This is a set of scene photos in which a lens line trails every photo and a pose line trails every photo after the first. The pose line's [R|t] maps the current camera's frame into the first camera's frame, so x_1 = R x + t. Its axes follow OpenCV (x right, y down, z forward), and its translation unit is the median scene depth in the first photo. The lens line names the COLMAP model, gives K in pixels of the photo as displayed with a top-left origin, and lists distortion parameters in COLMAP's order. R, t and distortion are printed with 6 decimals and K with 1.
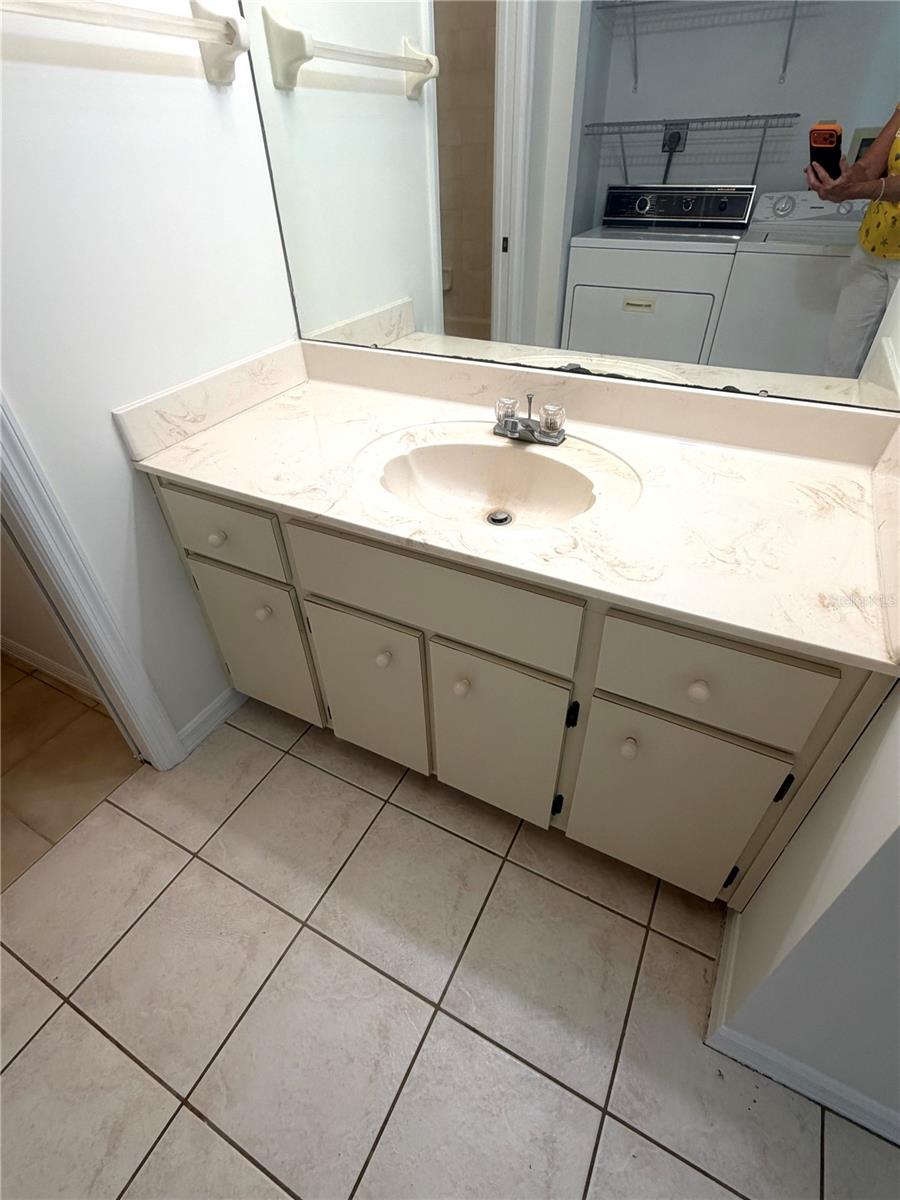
lens RADIAL K [[566.0, 0, 452.4], [0, 566.0, 597.3], [0, 0, 1]] dist [-0.001841, -0.000090]
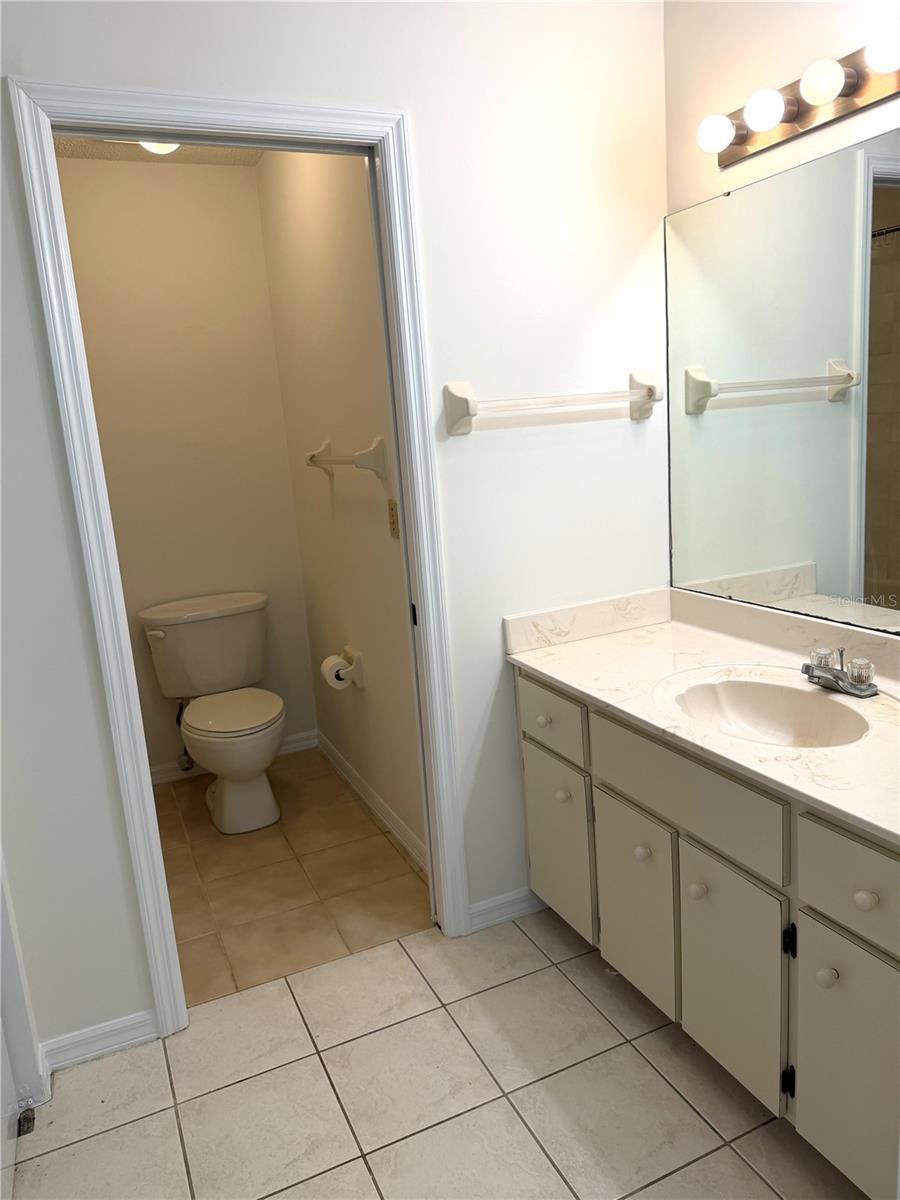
lens RADIAL K [[846.5, 0, 450.9], [0, 846.5, 596.6], [0, 0, 1]] dist [0.000703, -0.002970]
pose [[0.791130, 0.089470, -0.605069, 0.491857], [-0.335188, 0.890893, -0.306526, 0.274598], [0.511627, 0.445314, 0.734802, -0.554655]]
